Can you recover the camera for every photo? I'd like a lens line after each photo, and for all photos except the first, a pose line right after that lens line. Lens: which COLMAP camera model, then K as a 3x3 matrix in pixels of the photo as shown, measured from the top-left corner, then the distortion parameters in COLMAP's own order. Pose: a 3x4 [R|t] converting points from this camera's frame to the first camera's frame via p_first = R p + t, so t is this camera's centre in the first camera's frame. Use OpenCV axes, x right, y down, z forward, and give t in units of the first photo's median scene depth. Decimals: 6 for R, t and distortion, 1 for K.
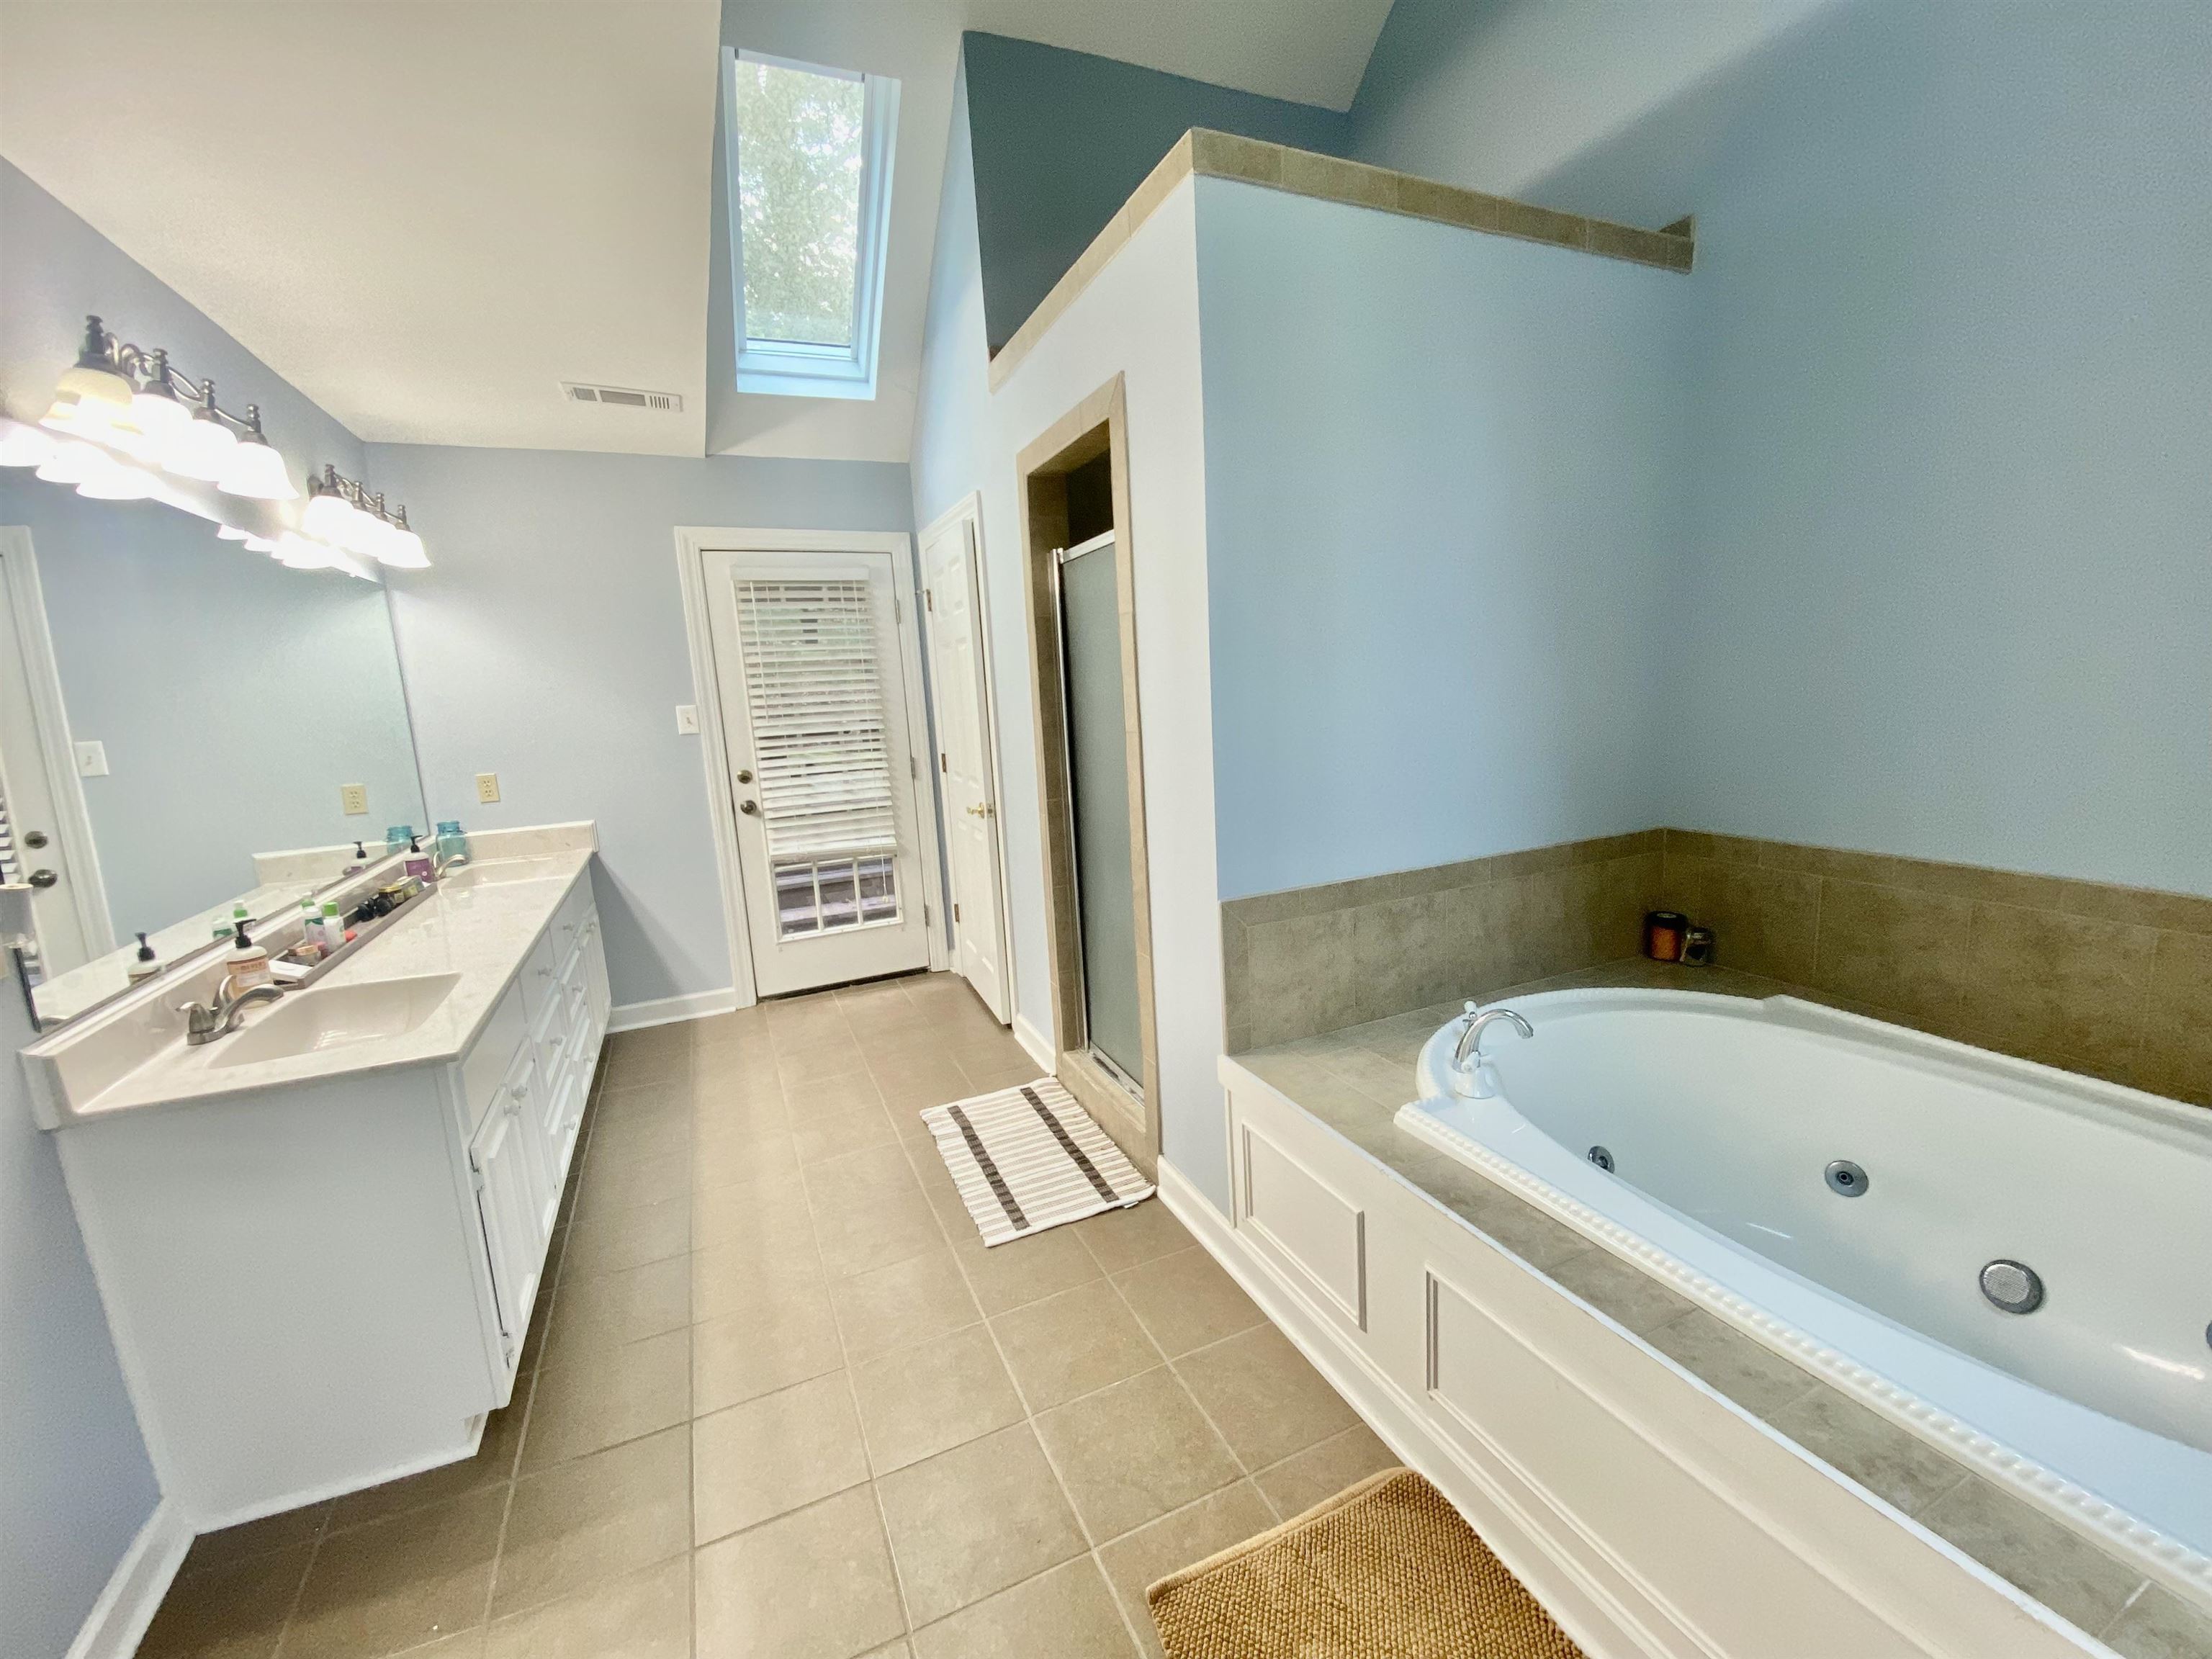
lens RADIAL K [[892.8, 0, 1099.0], [0, 892.8, 827.9], [0, 0, 1]] dist [0.027799, -0.022539]
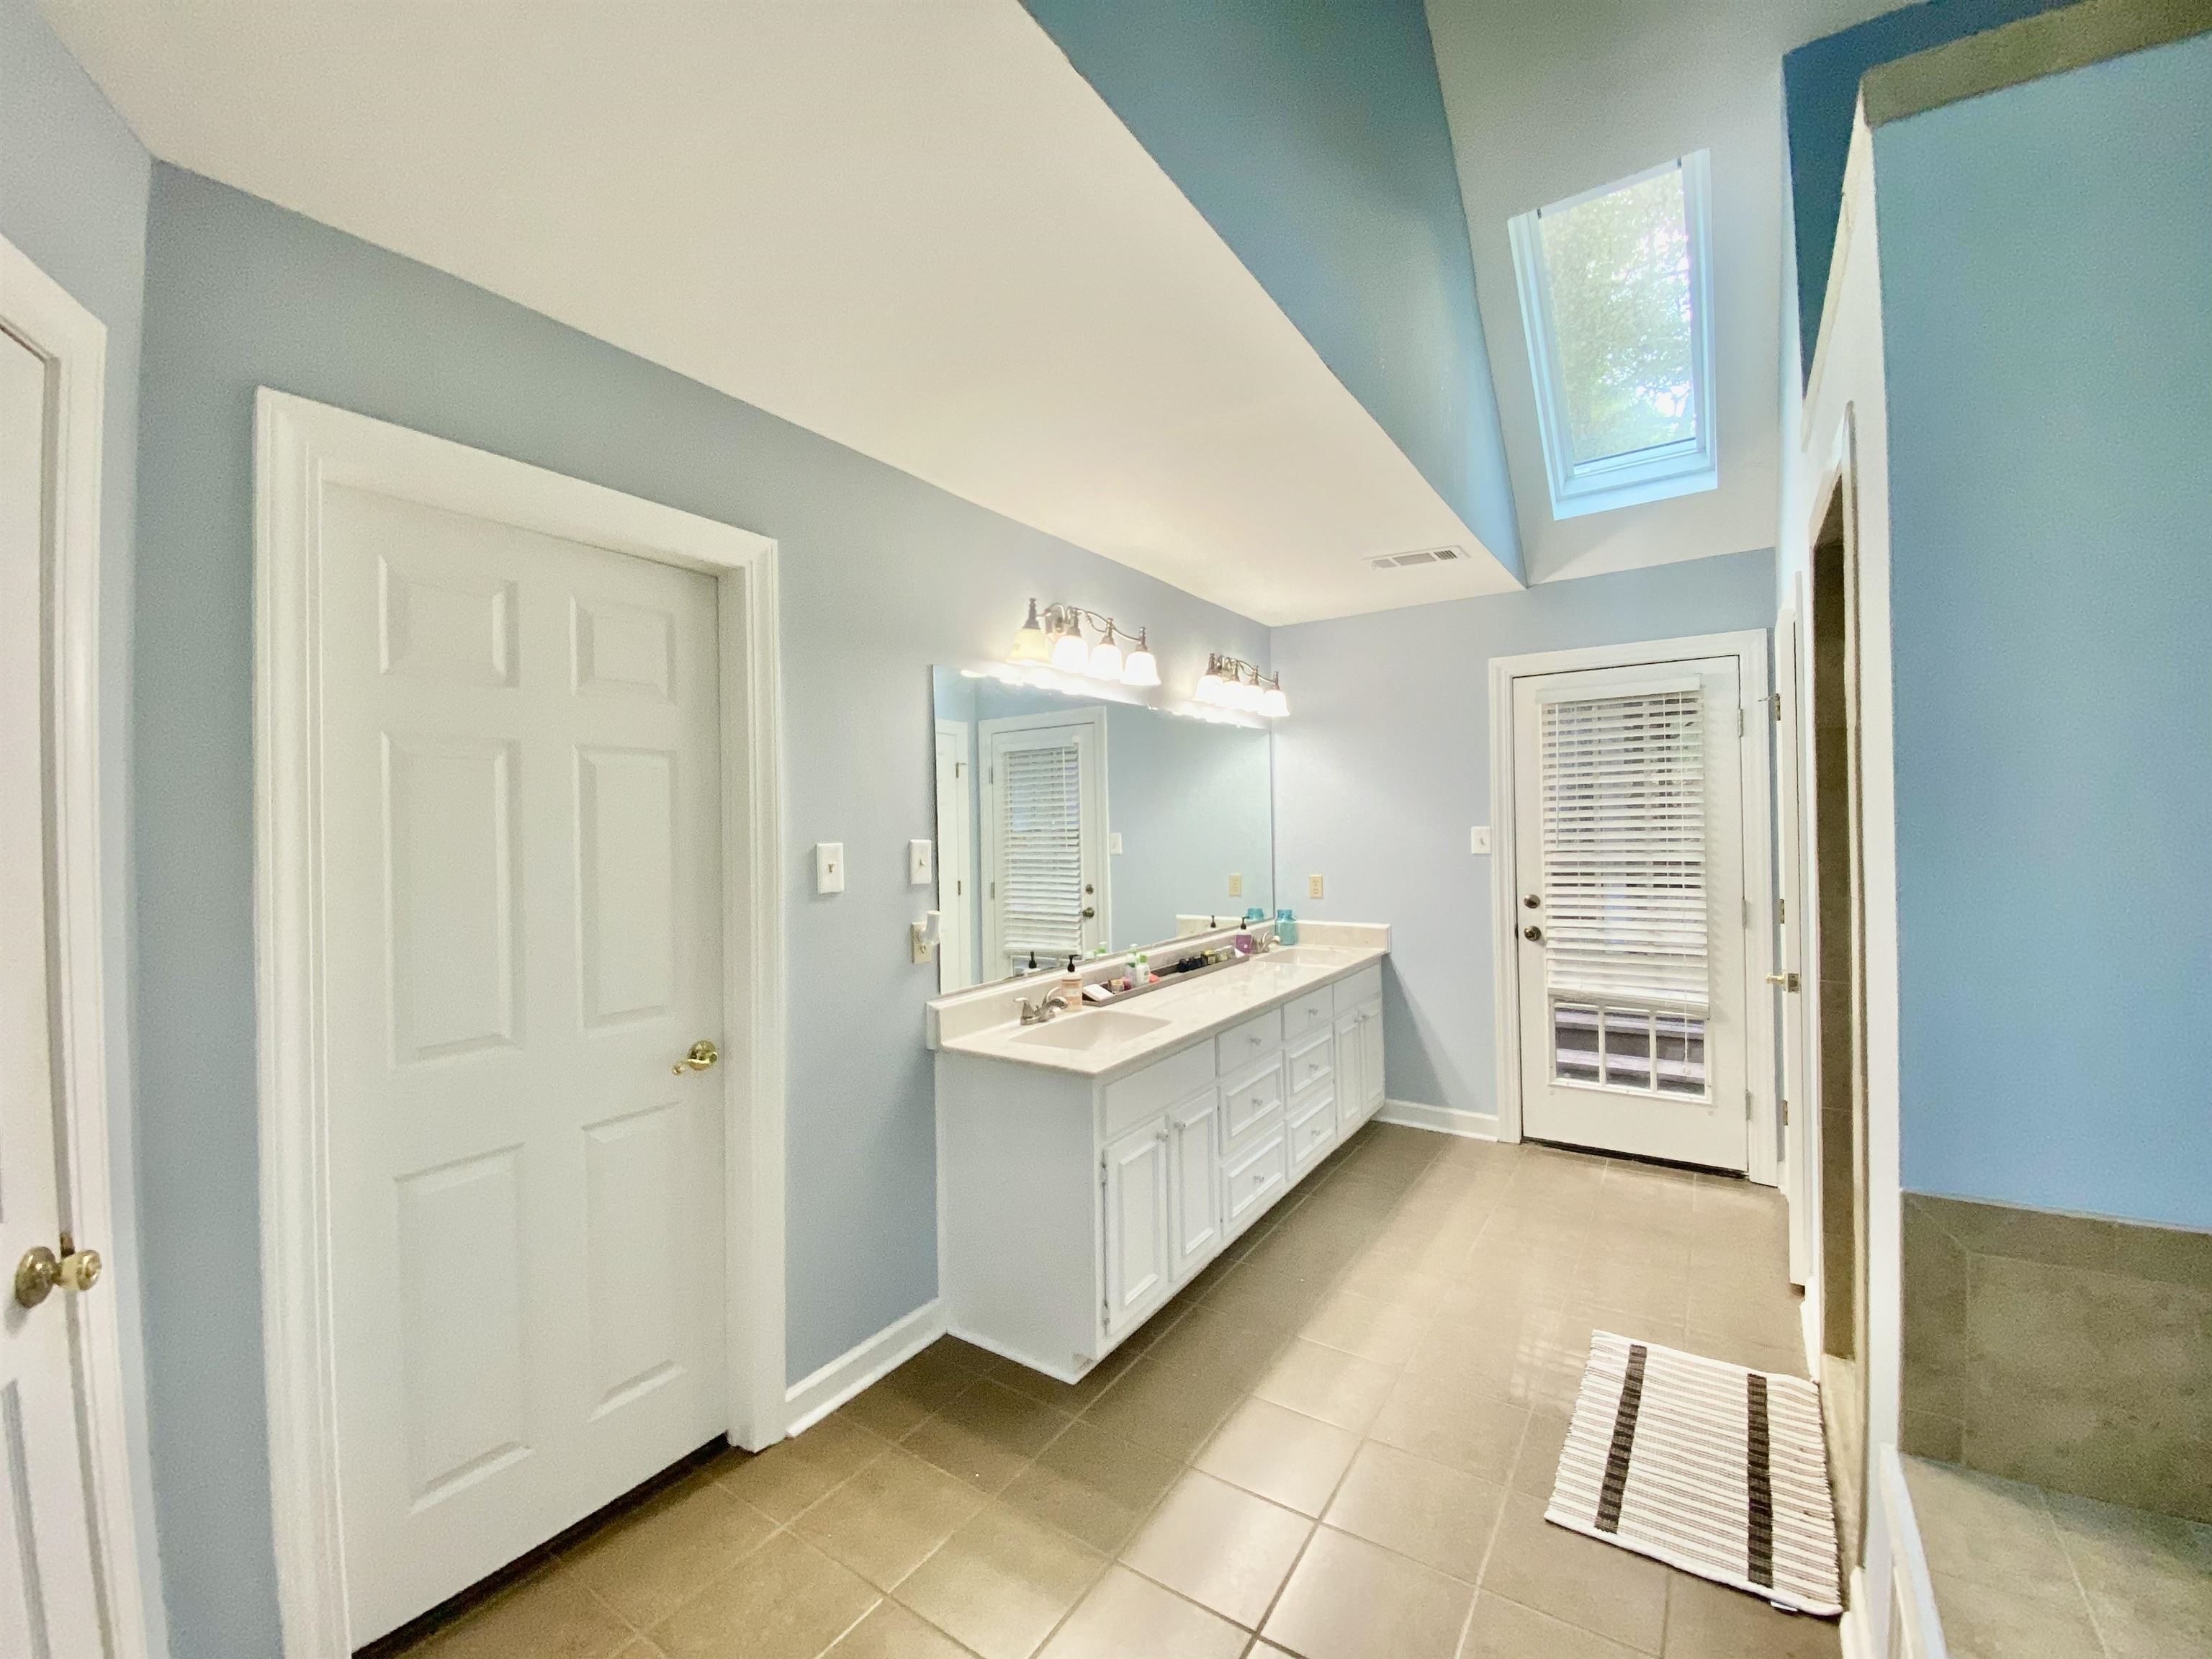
lens RADIAL K [[892.8, 0, 1099.0], [0, 892.8, 827.9], [0, 0, 1]] dist [0.027799, -0.022539]
pose [[0.525151, 0.044393, -0.849850, 0.236734], [-0.147323, 0.988303, -0.039410, -0.037535], [0.838160, 0.145899, 0.525549, 0.115632]]
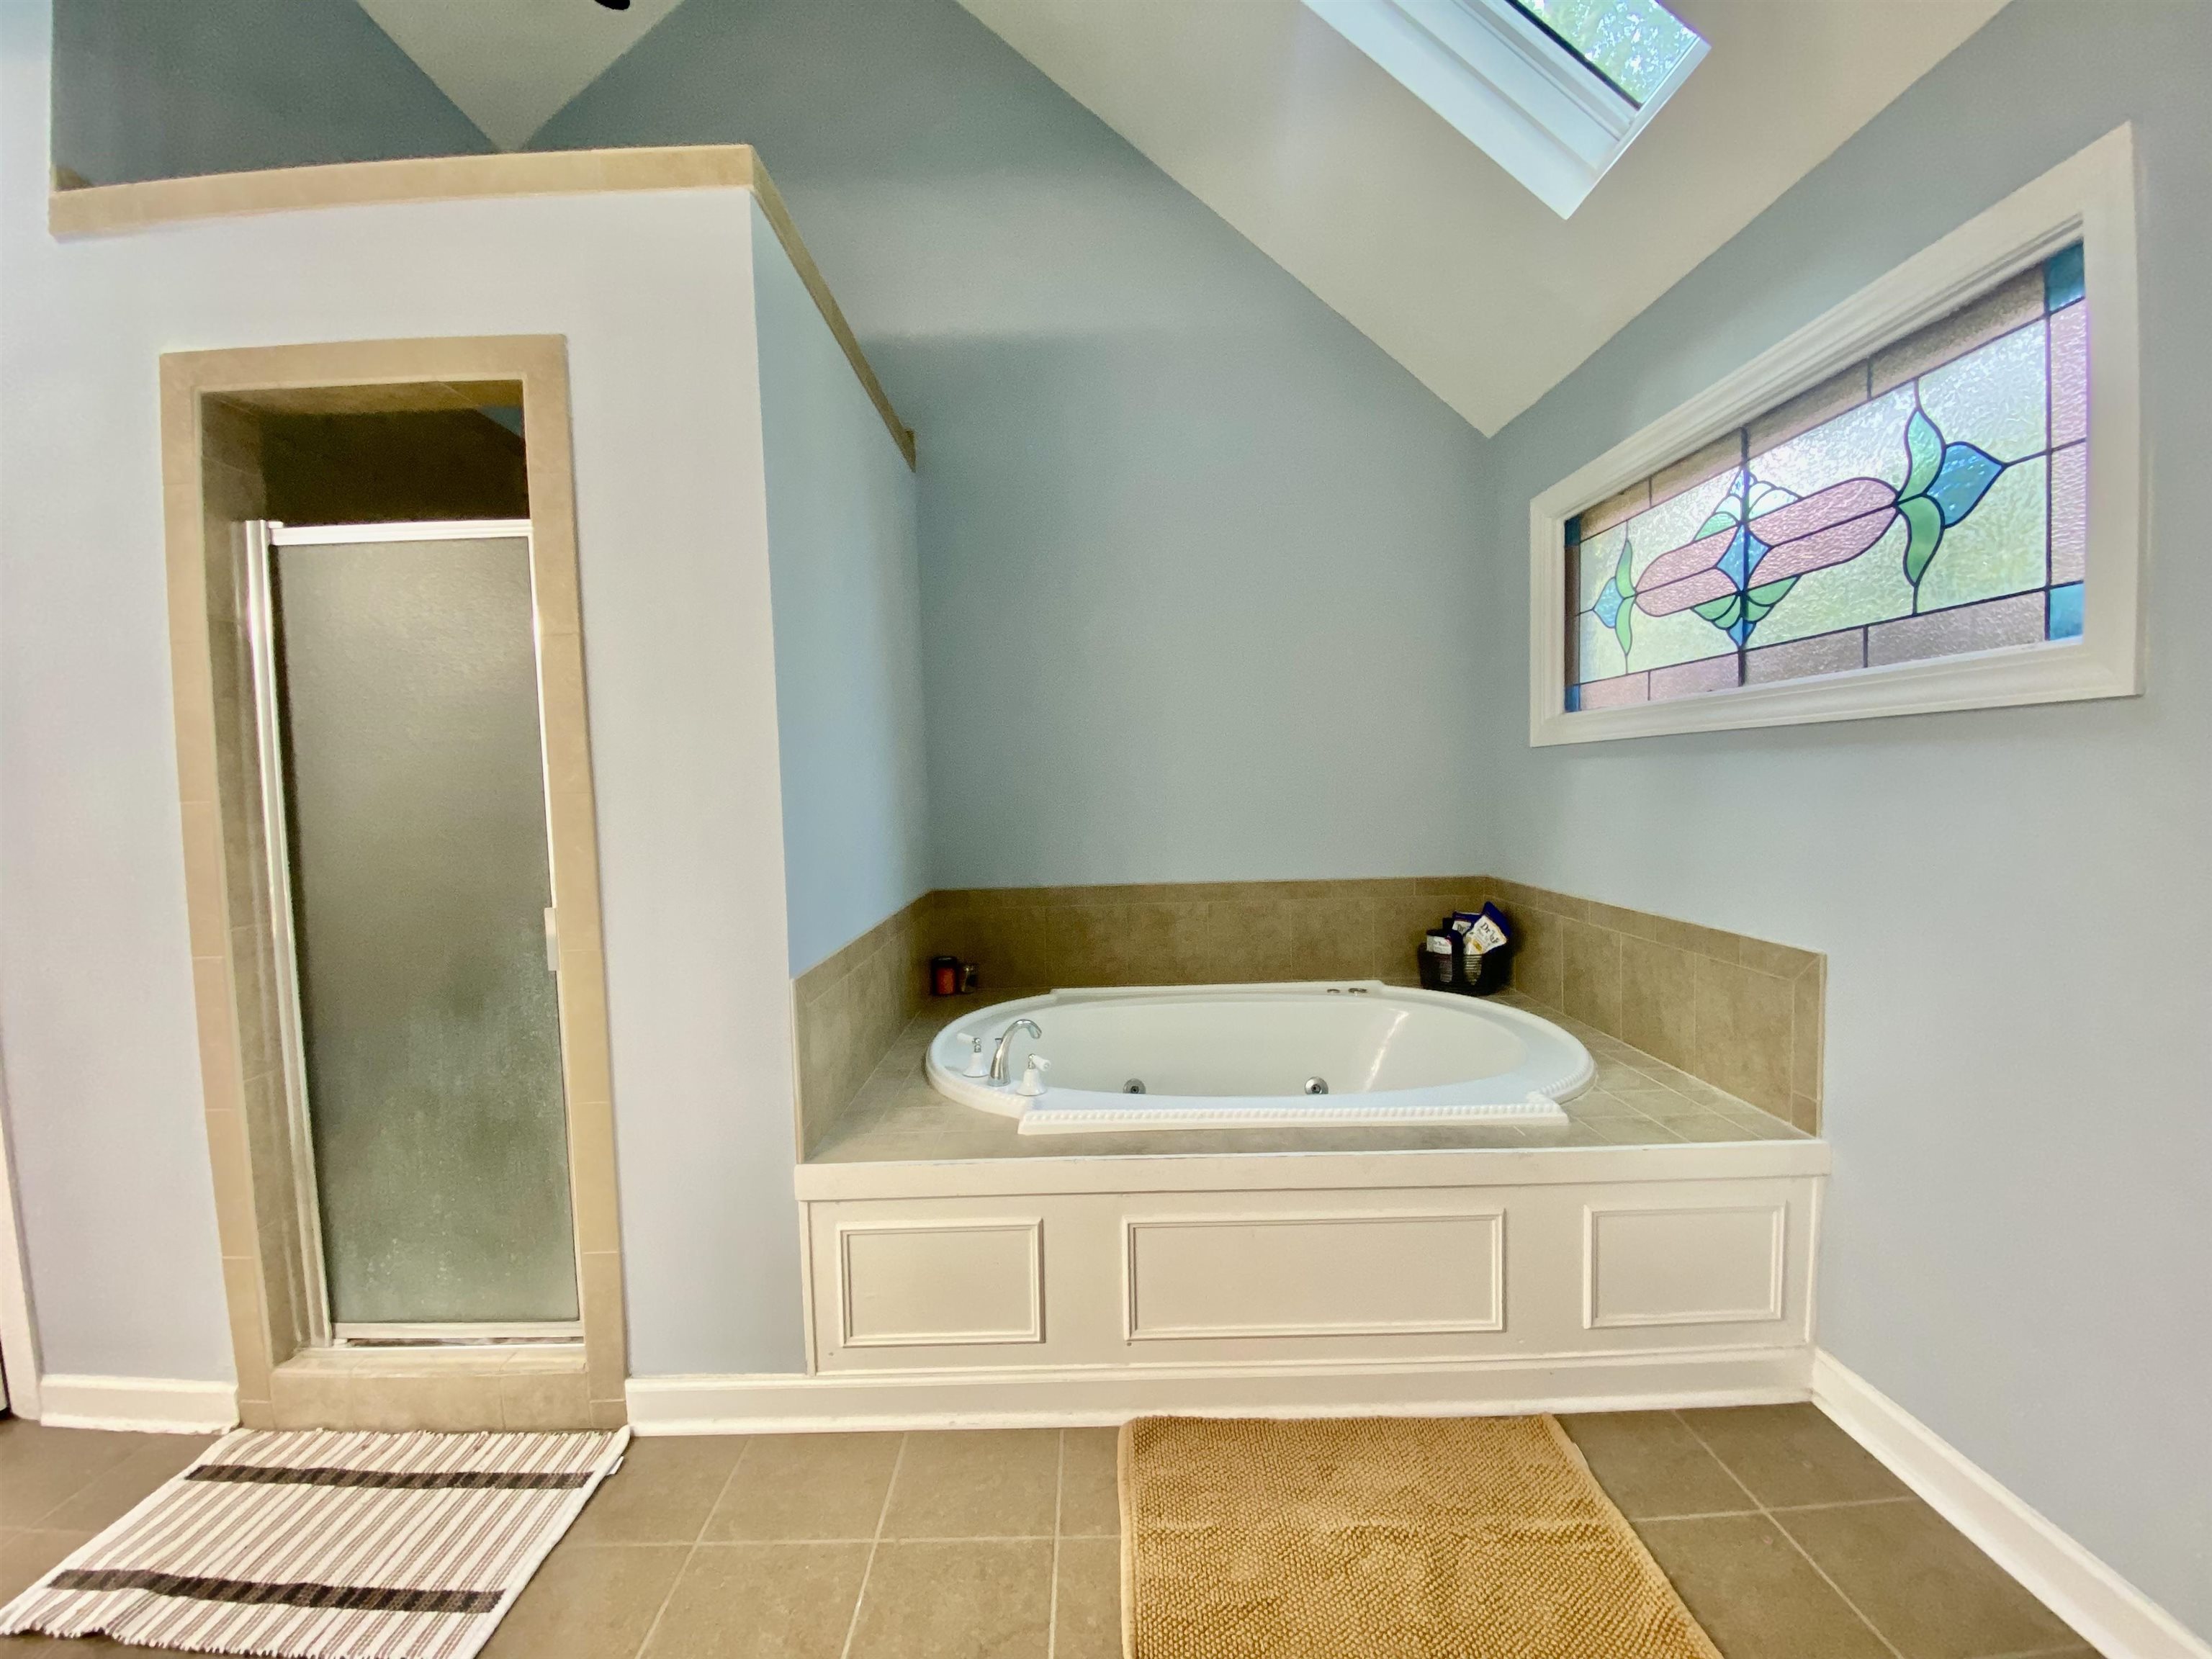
lens RADIAL K [[892.8, 0, 1099.0], [0, 892.8, 827.9], [0, 0, 1]] dist [0.027799, -0.022539]
pose [[0.407642, -0.002853, 0.913138, -0.350704], [0.152222, 0.986215, -0.064873, 0.026027], [-0.900365, 0.165445, 0.402457, 0.233790]]
